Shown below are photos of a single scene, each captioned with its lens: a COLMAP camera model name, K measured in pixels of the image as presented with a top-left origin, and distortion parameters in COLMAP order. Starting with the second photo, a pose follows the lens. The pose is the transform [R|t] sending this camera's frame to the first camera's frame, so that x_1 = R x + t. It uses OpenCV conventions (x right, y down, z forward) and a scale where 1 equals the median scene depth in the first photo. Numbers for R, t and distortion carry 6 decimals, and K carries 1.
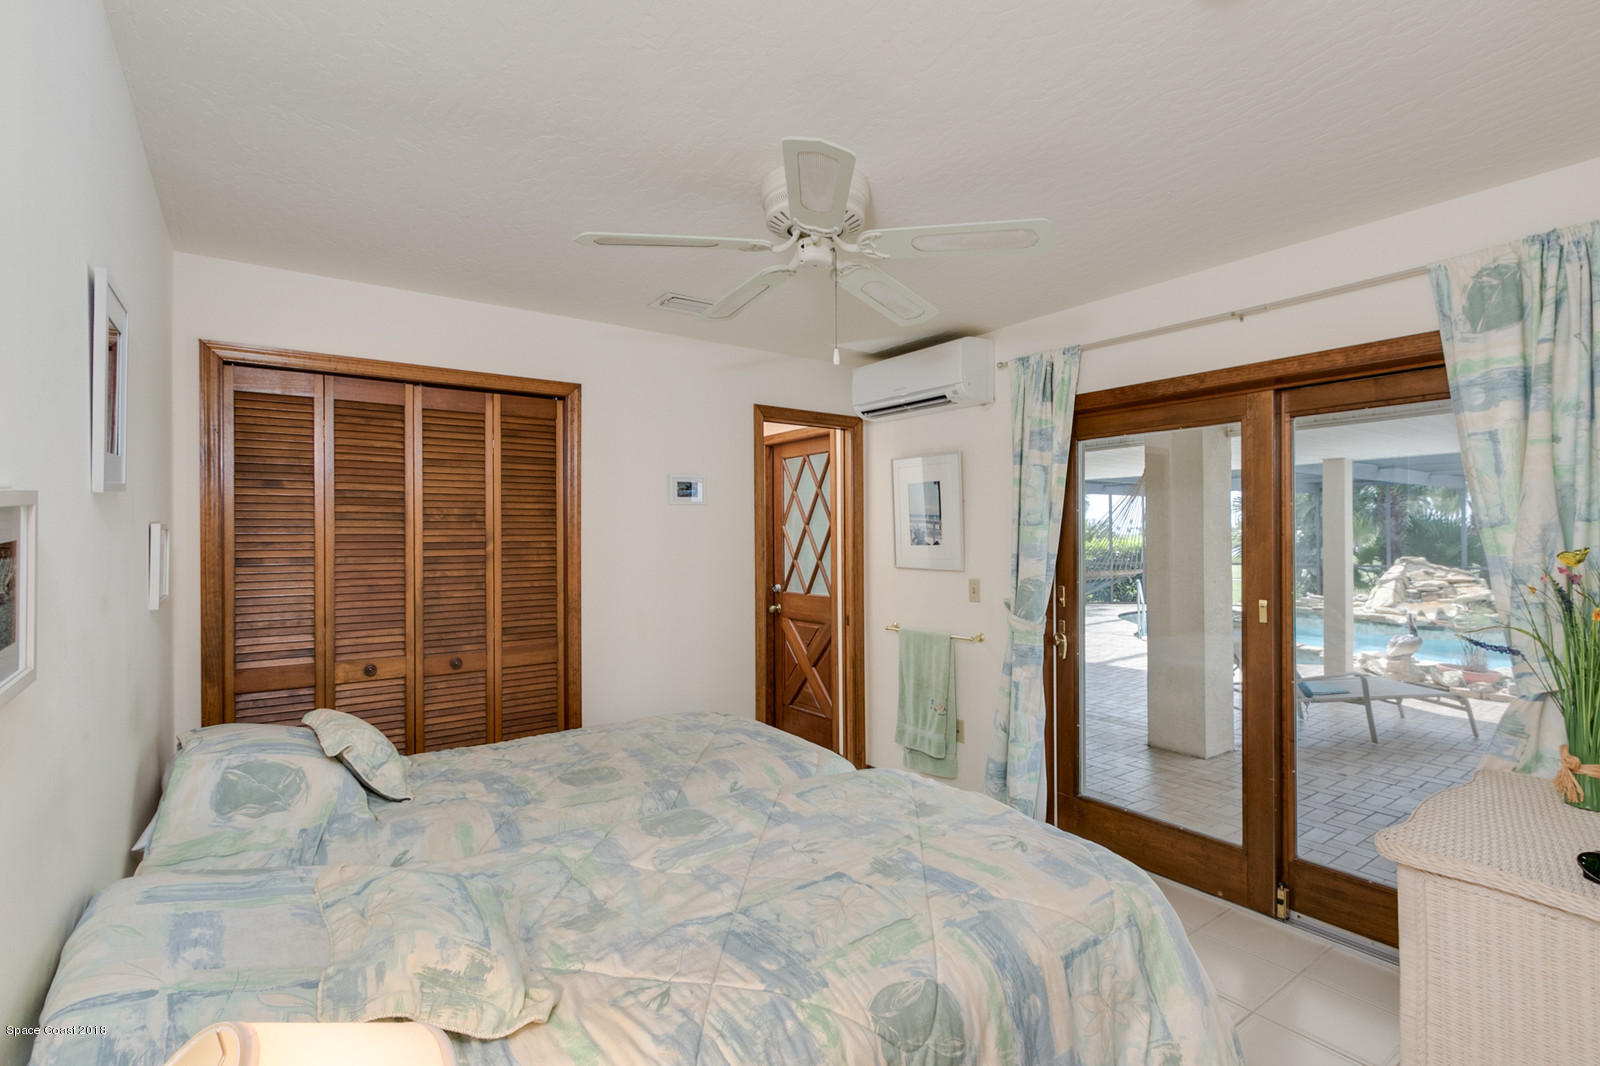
lens RADIAL K [[757.8, 0, 800.0], [0, 757.8, 533.0], [0, 0, 1]] dist [0.003018, 0.000662]
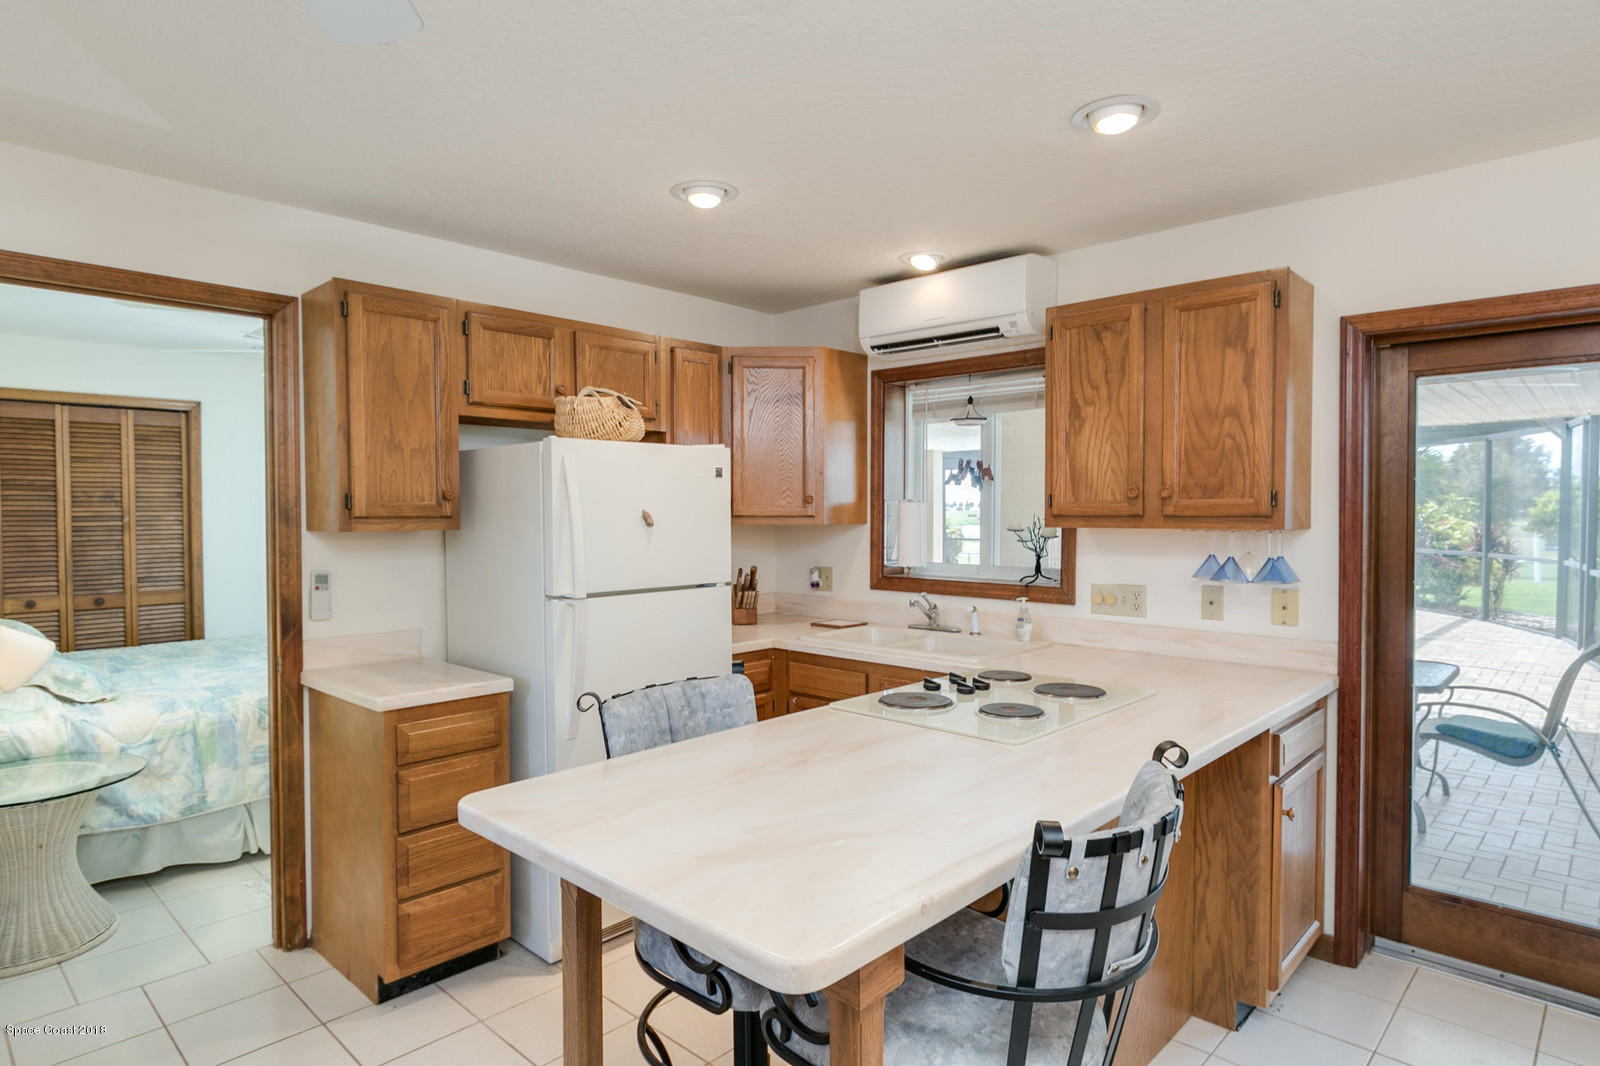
lens RADIAL K [[896.2, 0, 800.0], [0, 896.2, 533.0], [0, 0, 1]] dist [-0.002079, -0.000614]
pose [[0.980953, -0.001772, 0.194238, 0.493209], [-0.003273, 0.999666, 0.025649, -0.003316], [-0.194218, -0.025796, 0.980619, -0.868713]]
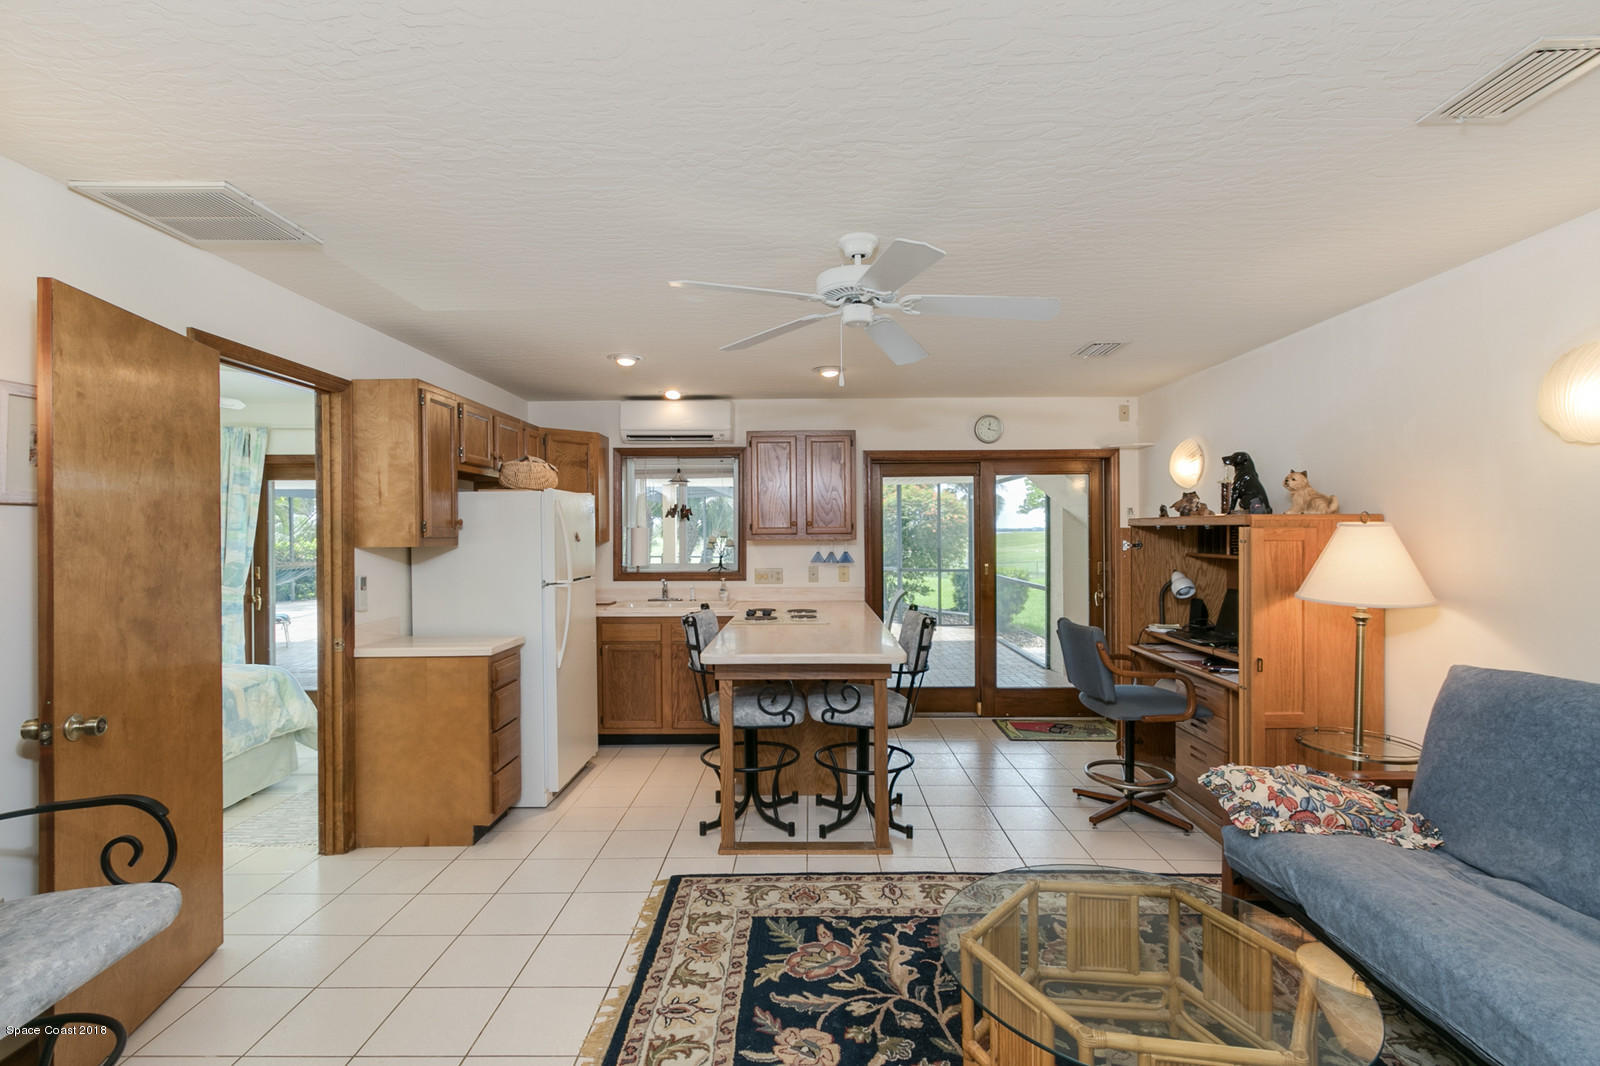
lens RADIAL K [[746.5, 0, 800.0], [0, 746.5, 533.0], [0, 0, 1]] dist [0.002323, 0.000410]
pose [[0.596183, 0.001249, 0.802848, -0.285383], [0.000536, 0.999998, -0.001954, 0.001545], [-0.802848, 0.001596, 0.596181, -1.018796]]
